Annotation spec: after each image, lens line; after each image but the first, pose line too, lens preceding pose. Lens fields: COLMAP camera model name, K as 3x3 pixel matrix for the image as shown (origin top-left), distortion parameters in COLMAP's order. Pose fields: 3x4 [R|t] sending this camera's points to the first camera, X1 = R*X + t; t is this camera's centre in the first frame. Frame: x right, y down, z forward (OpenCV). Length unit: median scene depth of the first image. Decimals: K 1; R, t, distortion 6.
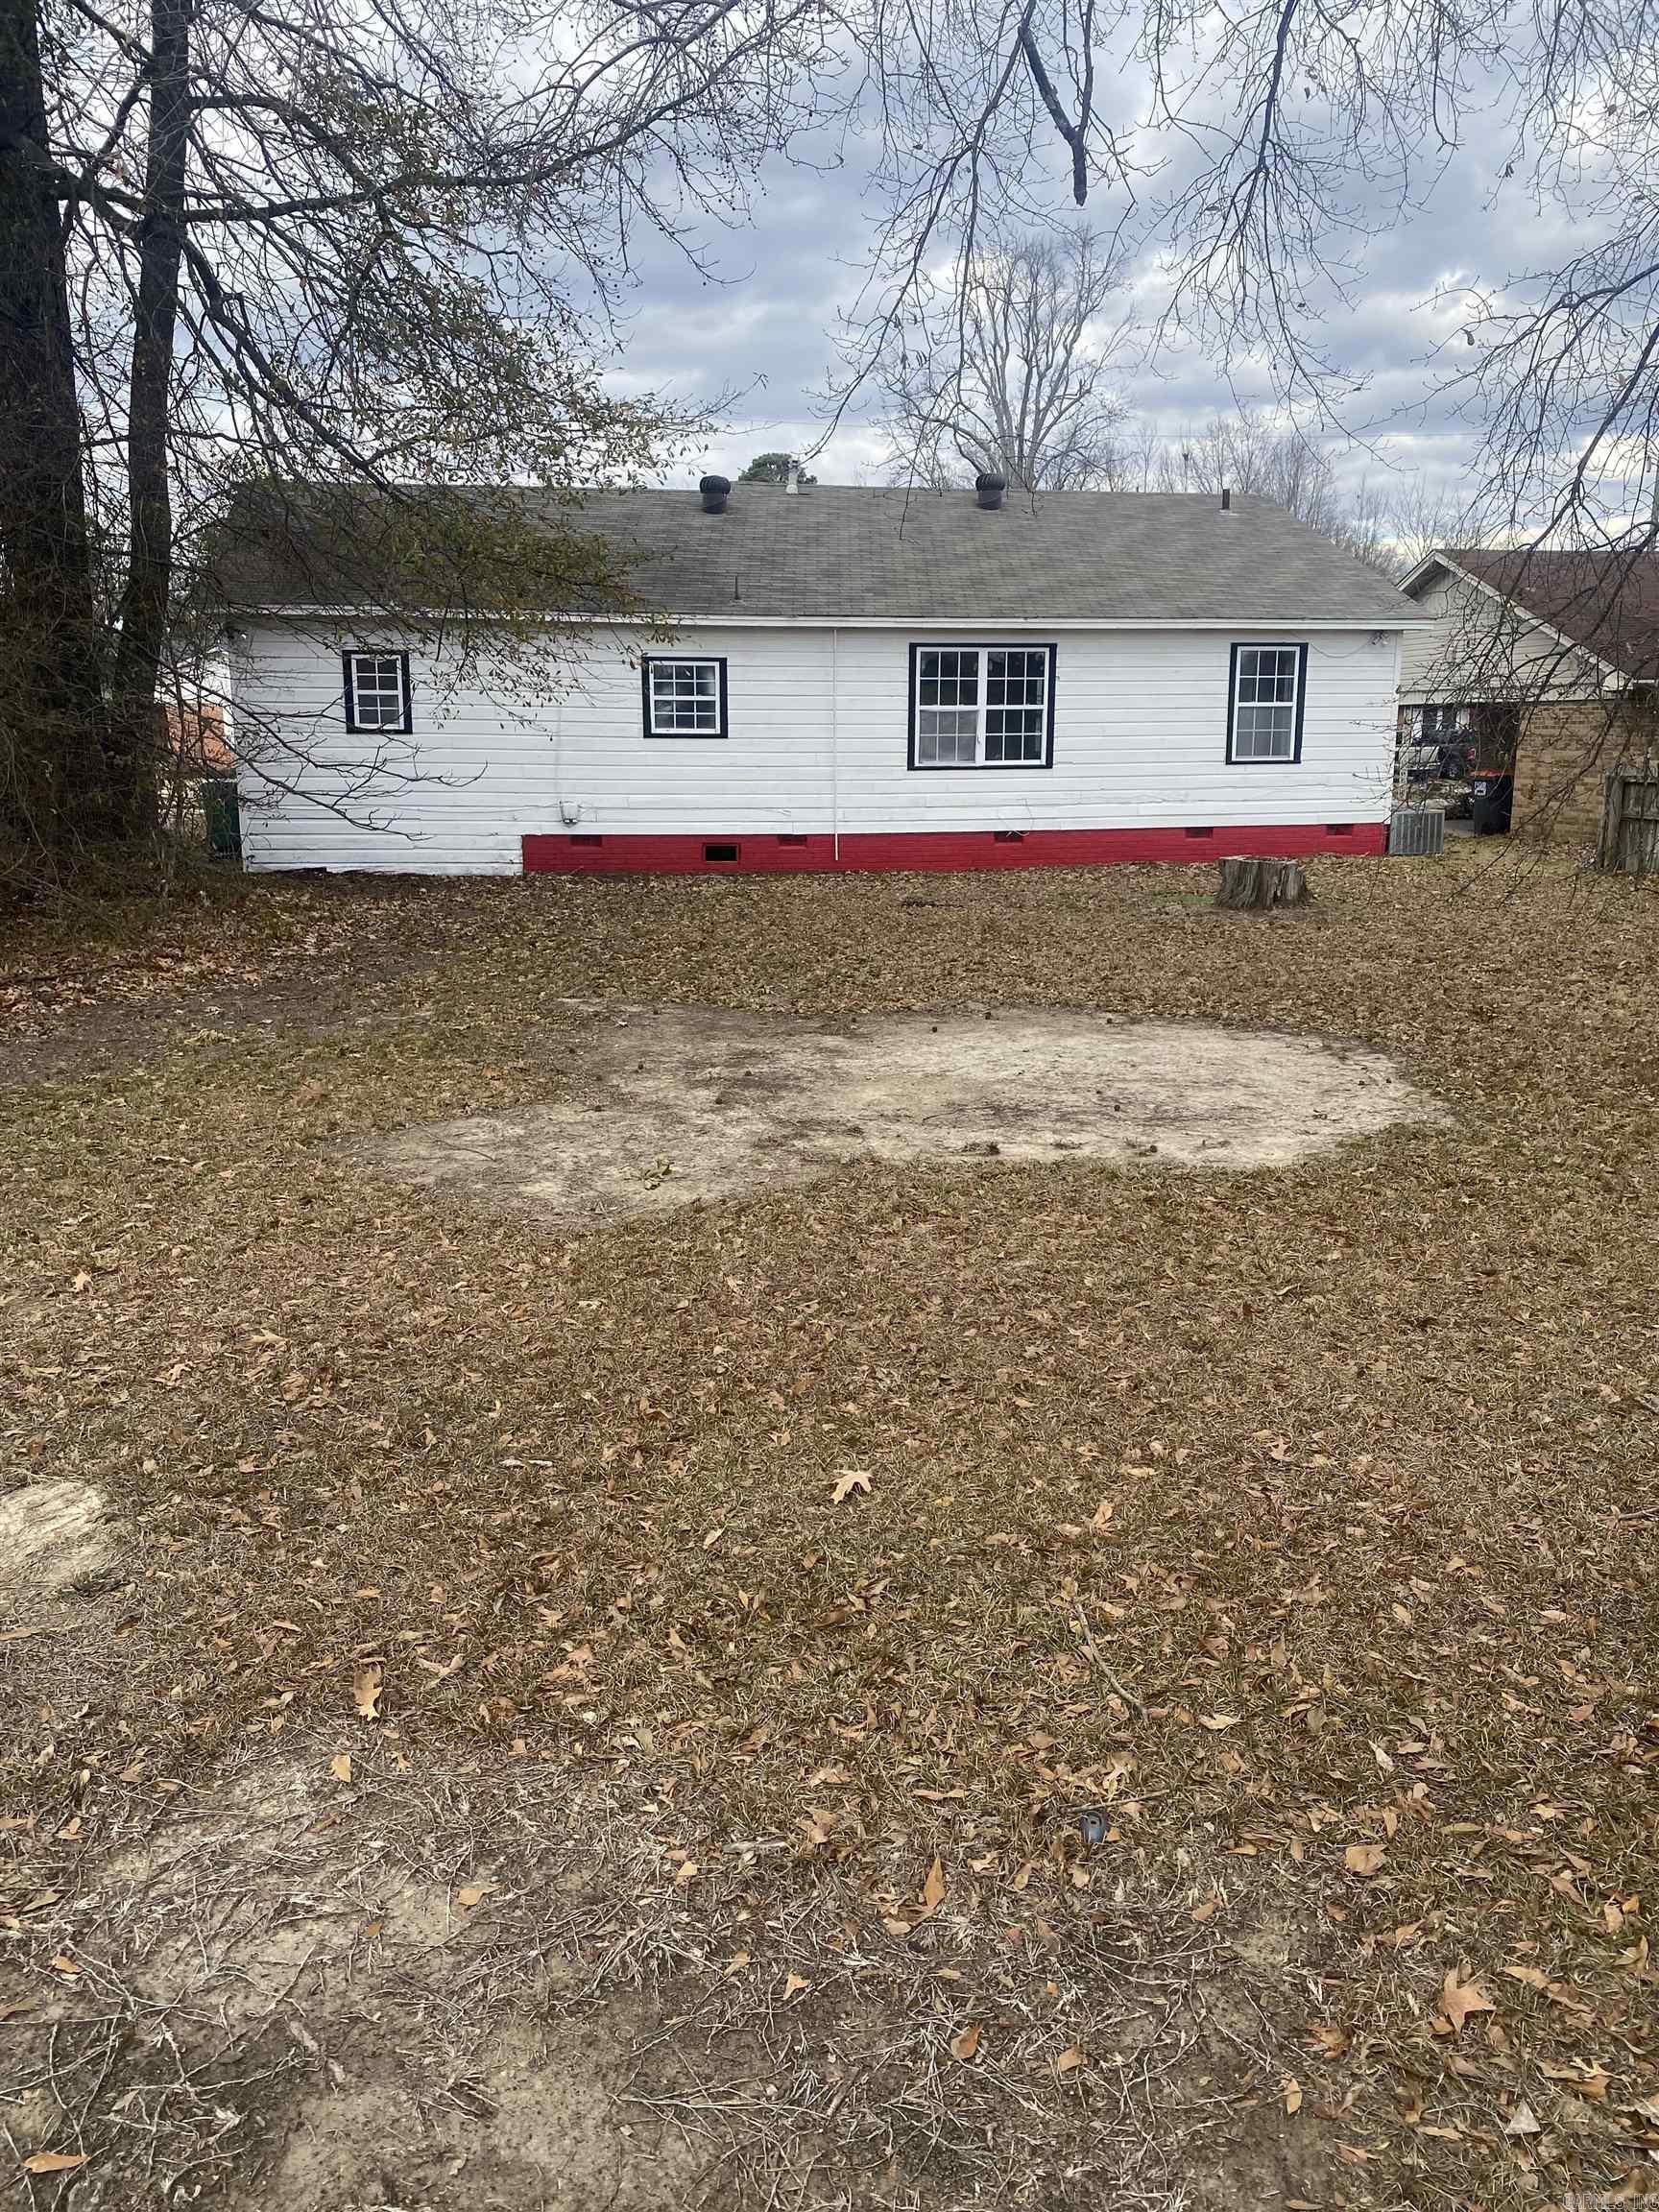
lens RADIAL K [[1717.4, 0, 829.1], [0, 1717.4, 1113.4], [0, 0, 1]] dist [0.024421, -0.014607]
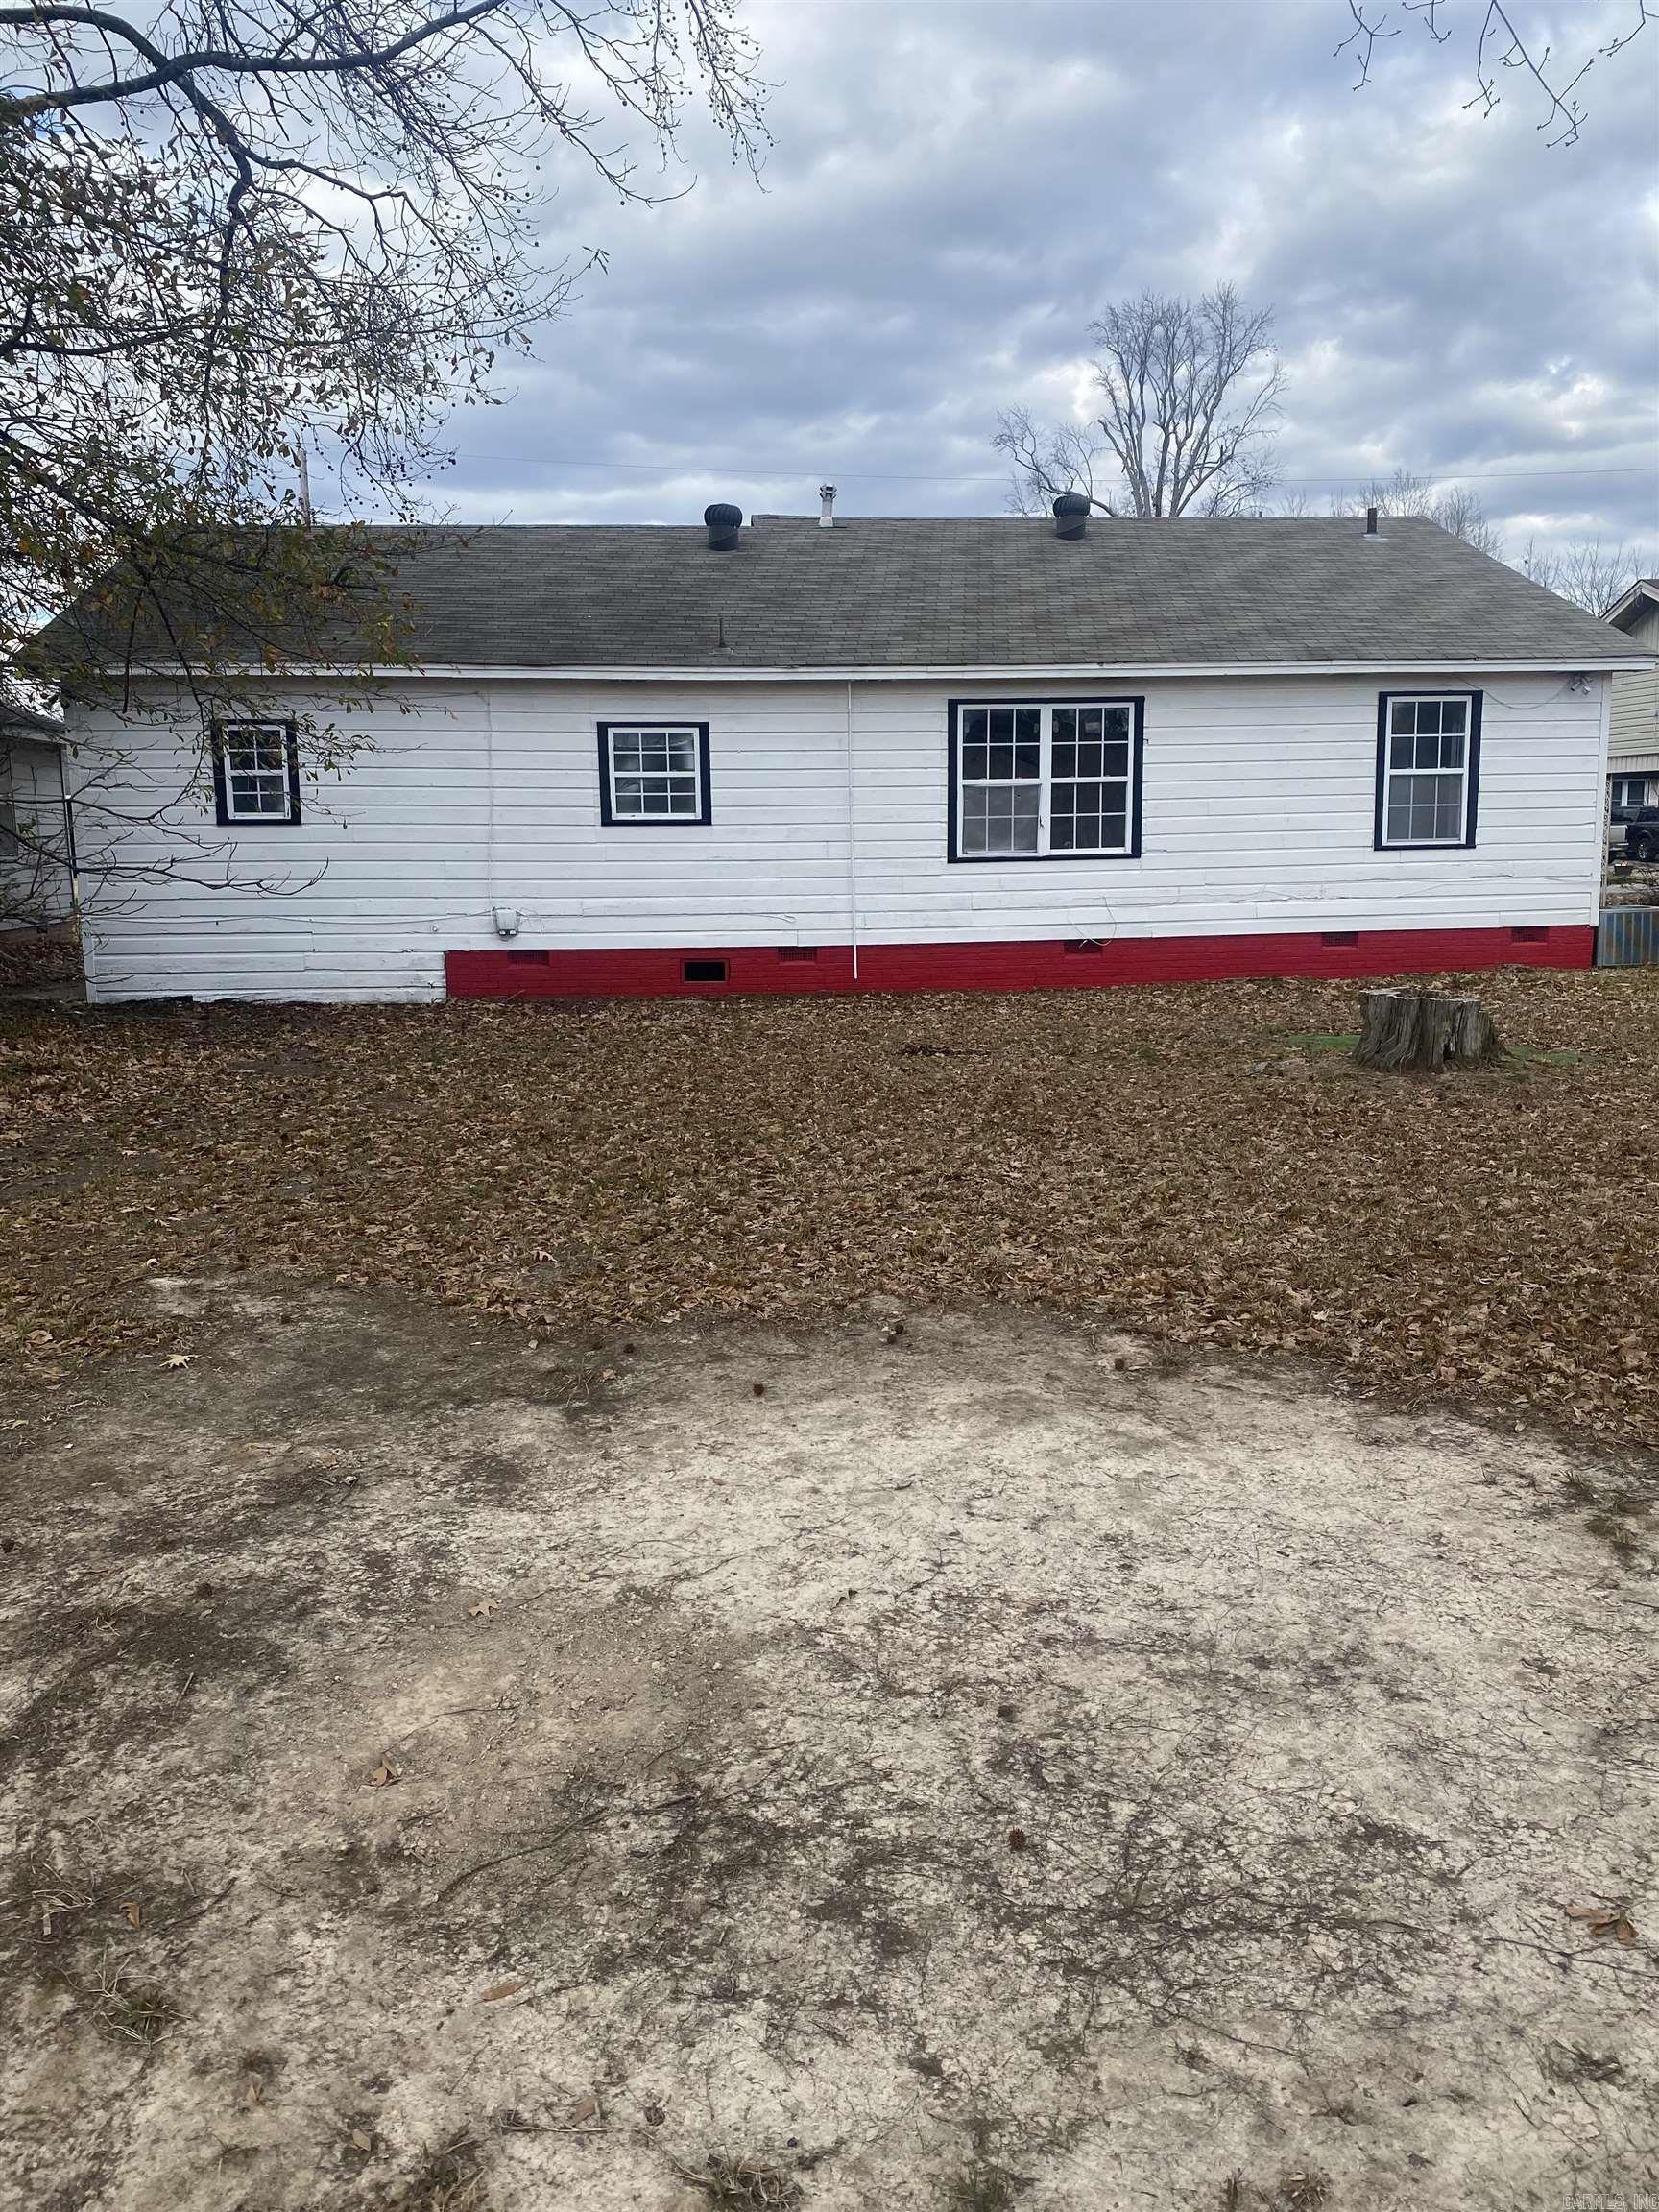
lens RADIAL K [[1717.4, 0, 820.1], [0, 1717.4, 1099.3], [0, 0, 1]] dist [0.024421, -0.014607]
pose [[0.995733, 0.001872, -0.092257, 0.060098], [-0.007020, 0.998433, -0.055514, -0.051362], [0.092009, 0.055925, 0.994186, 0.238251]]
